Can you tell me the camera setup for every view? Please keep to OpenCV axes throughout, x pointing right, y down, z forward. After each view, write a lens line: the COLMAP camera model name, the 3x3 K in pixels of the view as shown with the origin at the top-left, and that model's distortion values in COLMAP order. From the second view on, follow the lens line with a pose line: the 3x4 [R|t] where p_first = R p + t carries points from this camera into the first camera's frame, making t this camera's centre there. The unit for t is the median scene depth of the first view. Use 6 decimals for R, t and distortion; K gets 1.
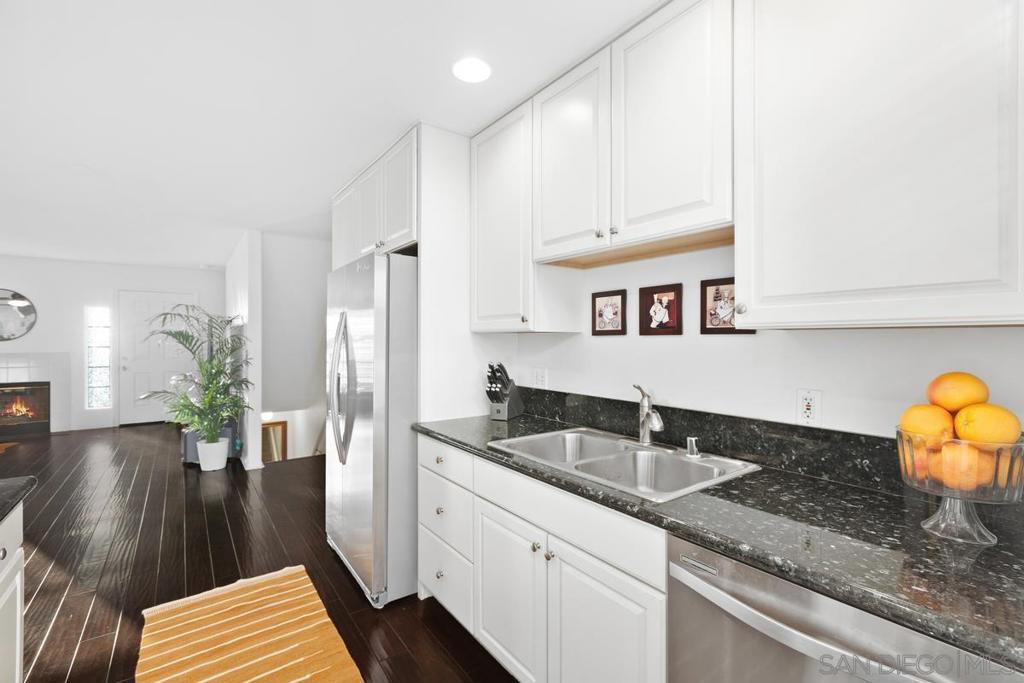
lens RADIAL K [[460.3, 0, 512.2], [0, 460.3, 330.3], [0, 0, 1]] dist [0.000064, -0.000184]
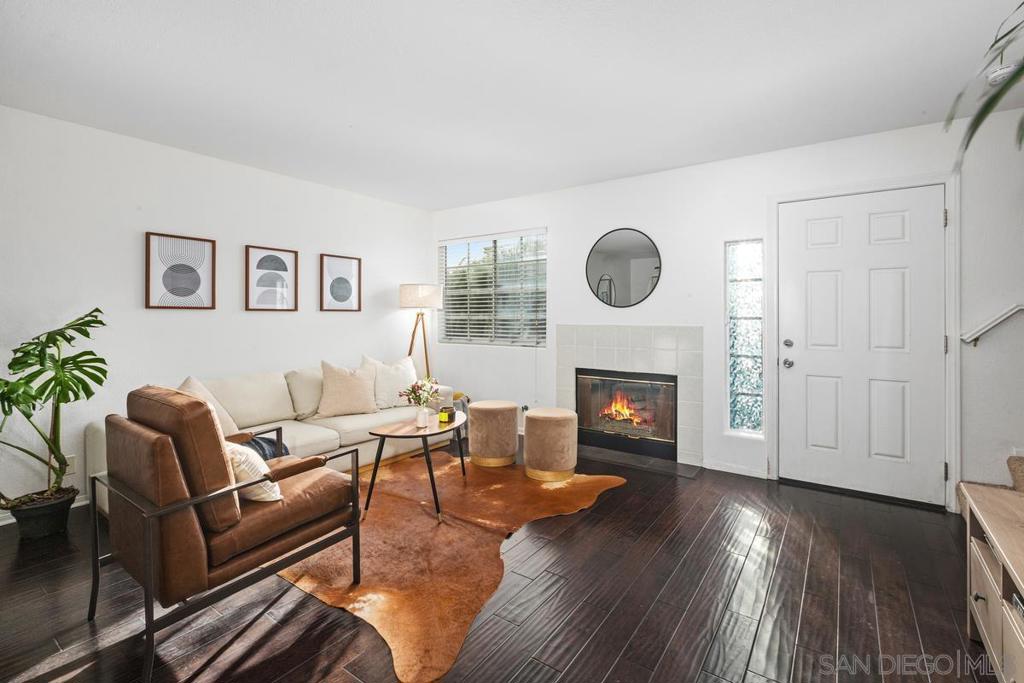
lens RADIAL K [[457.9, 0, 514.6], [0, 457.9, 313.9], [0, 0, 1]] dist [0.001745, -0.000169]
pose [[0.314514, -0.004677, -0.949241, -1.634732], [0.014672, 0.999892, -0.000065, 0.091938], [0.949139, -0.013907, 0.314549, 1.981942]]
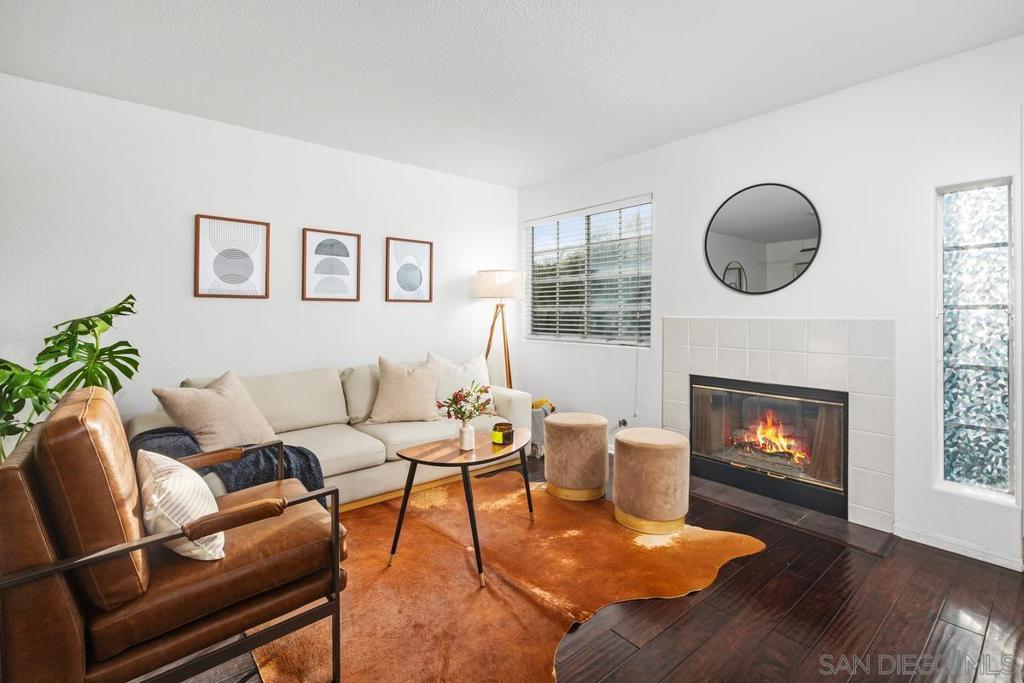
lens RADIAL K [[457.9, 0, 514.6], [0, 457.9, 313.9], [0, 0, 1]] dist [0.001745, -0.000169]
pose [[0.067198, 0.000607, -0.997739, -1.999783], [0.013629, 0.999906, 0.001526, 0.121369], [0.997647, -0.013700, 0.067183, 2.194810]]
